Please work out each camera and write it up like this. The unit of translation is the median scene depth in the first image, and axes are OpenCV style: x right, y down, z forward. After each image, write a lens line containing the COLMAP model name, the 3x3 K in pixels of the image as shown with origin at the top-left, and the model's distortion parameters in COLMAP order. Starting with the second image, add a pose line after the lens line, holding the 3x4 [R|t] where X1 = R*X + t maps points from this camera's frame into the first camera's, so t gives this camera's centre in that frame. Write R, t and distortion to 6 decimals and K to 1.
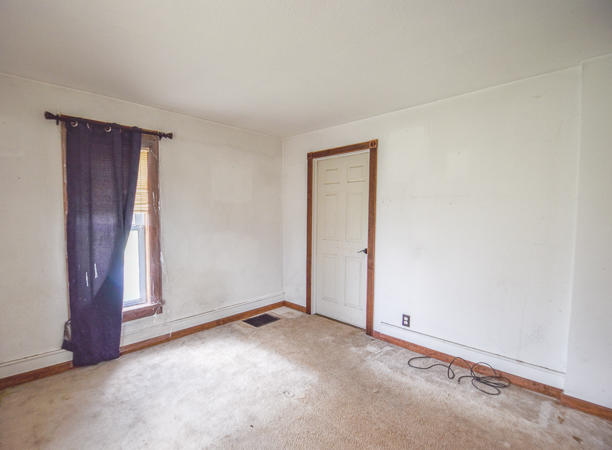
lens RADIAL K [[292.0, 0, 287.2], [0, 292.0, 225.2], [0, 0, 1]] dist [-0.000437, -0.000732]
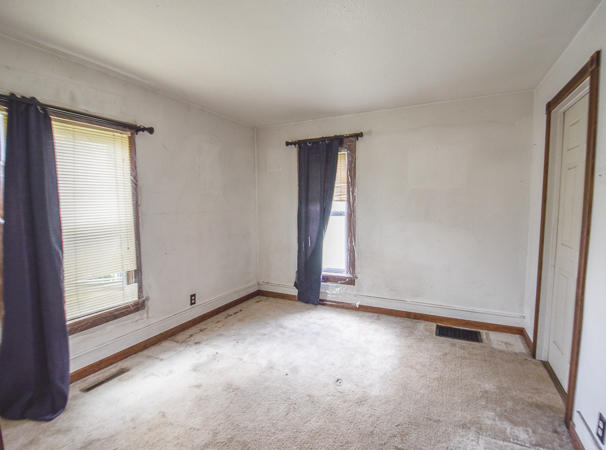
lens RADIAL K [[306.4, 0, 303.0], [0, 306.4, 225.0], [0, 0, 1]] dist [0.001061, -0.000092]
pose [[0.340646, 0.066373, -0.937846, 0.681009], [-0.028323, 0.997777, 0.060327, -0.018263], [0.939765, 0.006012, 0.341768, 0.378645]]
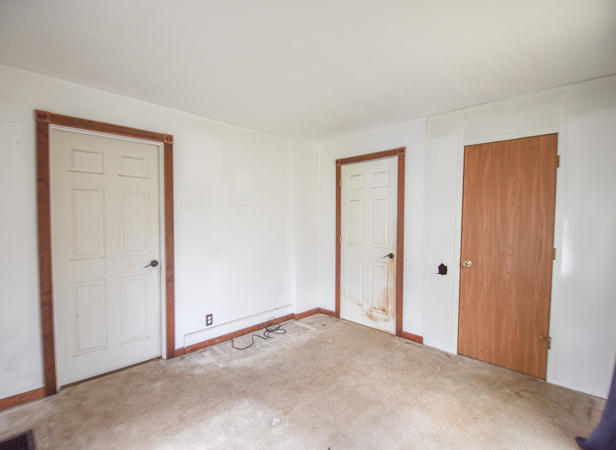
lens RADIAL K [[293.9, 0, 289.1], [0, 293.9, 225.2], [0, 0, 1]] dist [-0.000437, -0.000732]
pose [[0.014773, -0.011787, 0.999821, -0.634324], [0.058536, 0.998226, 0.010903, -0.005440], [-0.998176, 0.058364, 0.015437, 0.678617]]
